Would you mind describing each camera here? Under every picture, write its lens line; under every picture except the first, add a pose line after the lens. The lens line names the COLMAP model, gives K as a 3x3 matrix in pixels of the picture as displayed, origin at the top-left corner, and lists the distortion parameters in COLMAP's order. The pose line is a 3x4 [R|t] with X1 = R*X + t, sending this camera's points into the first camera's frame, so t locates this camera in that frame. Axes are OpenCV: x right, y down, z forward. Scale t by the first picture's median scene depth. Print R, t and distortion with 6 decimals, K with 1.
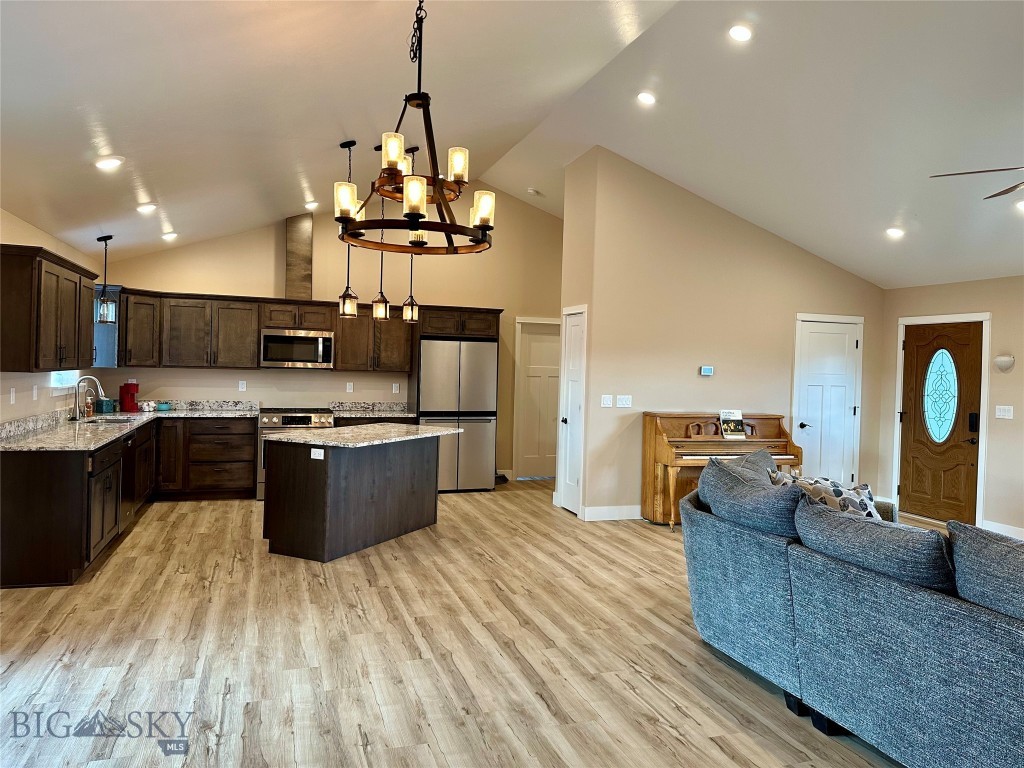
lens RADIAL K [[725.8, 0, 518.3], [0, 725.8, 378.2], [0, 0, 1]] dist [0.064869, -0.065962]
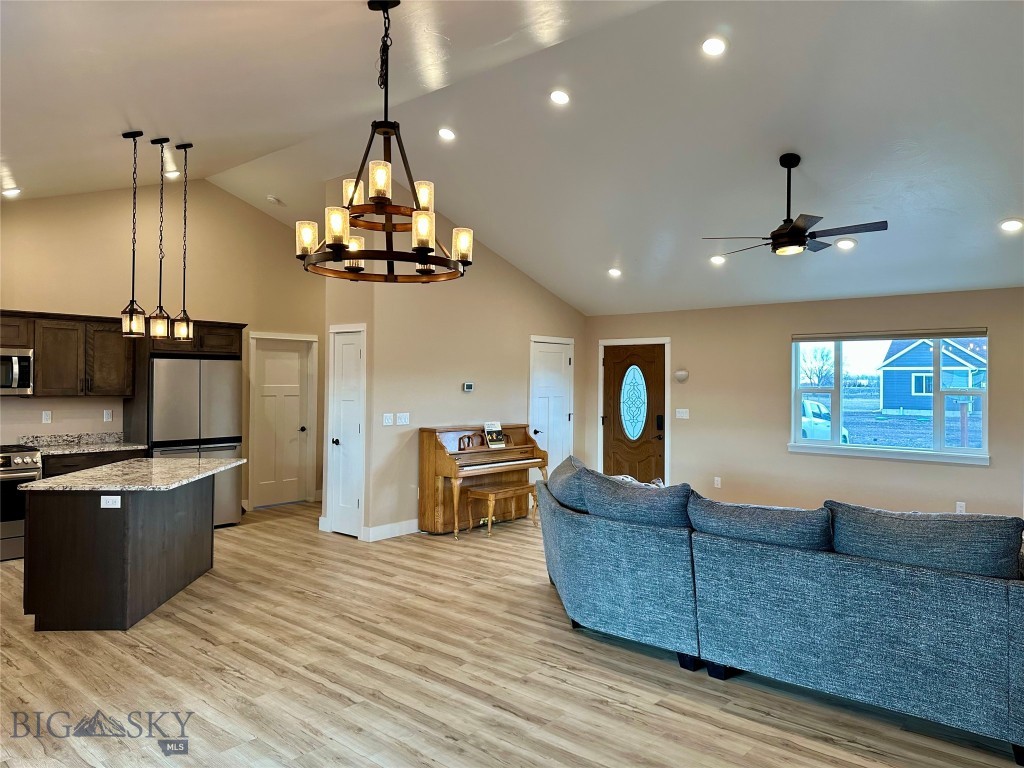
lens RADIAL K [[725.8, 0, 520.4], [0, 725.8, 373.7], [0, 0, 1]] dist [0.064869, -0.065962]
pose [[0.866118, -0.014758, 0.499621, -0.299300], [0.024031, 0.999638, -0.012131, -0.020907], [-0.499261, 0.022513, 0.866159, 0.039650]]
